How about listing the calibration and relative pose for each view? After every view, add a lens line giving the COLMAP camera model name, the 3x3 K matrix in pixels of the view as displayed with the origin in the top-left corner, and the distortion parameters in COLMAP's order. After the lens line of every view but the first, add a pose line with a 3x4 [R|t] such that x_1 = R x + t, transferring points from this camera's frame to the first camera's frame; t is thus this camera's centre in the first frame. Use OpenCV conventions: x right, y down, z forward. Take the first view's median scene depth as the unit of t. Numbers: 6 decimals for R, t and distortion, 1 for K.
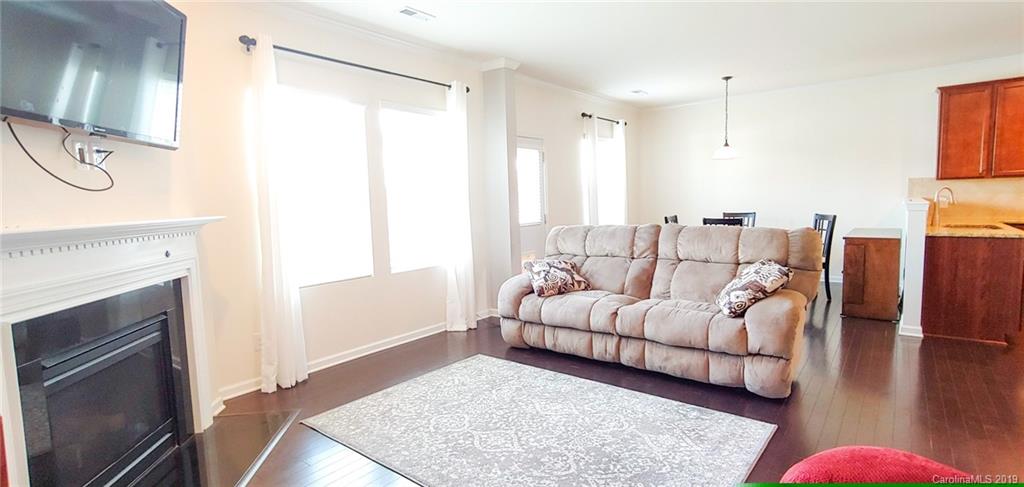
lens RADIAL K [[491.6, 0, 512.6], [0, 491.6, 246.6], [0, 0, 1]] dist [0.000794, 0.000662]
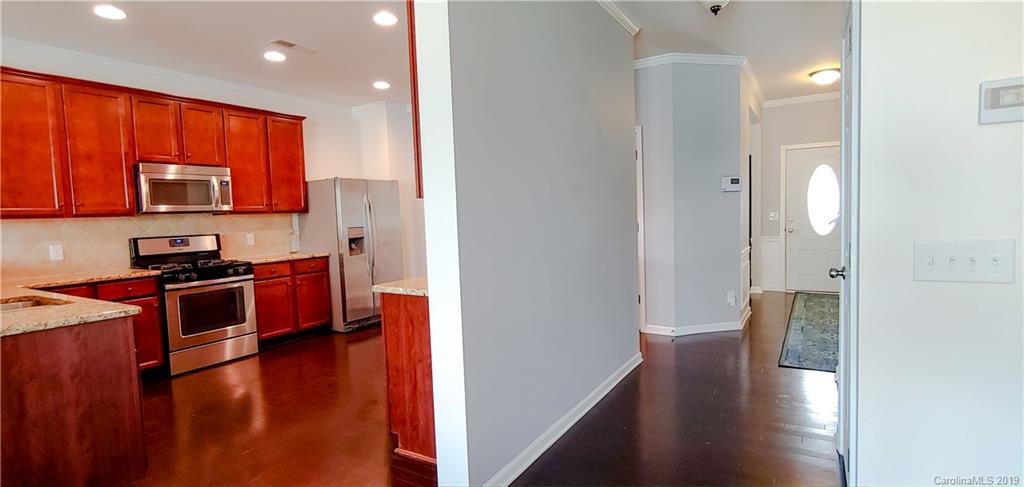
lens RADIAL K [[491.6, 0, 512.6], [0, 491.6, 246.6], [0, 0, 1]] dist [0.000794, 0.000662]
pose [[0.082339, -0.047213, 0.995485, 0.383784], [0.129083, 0.990968, 0.036322, -0.048127], [-0.988209, 0.125510, 0.087690, 0.379875]]
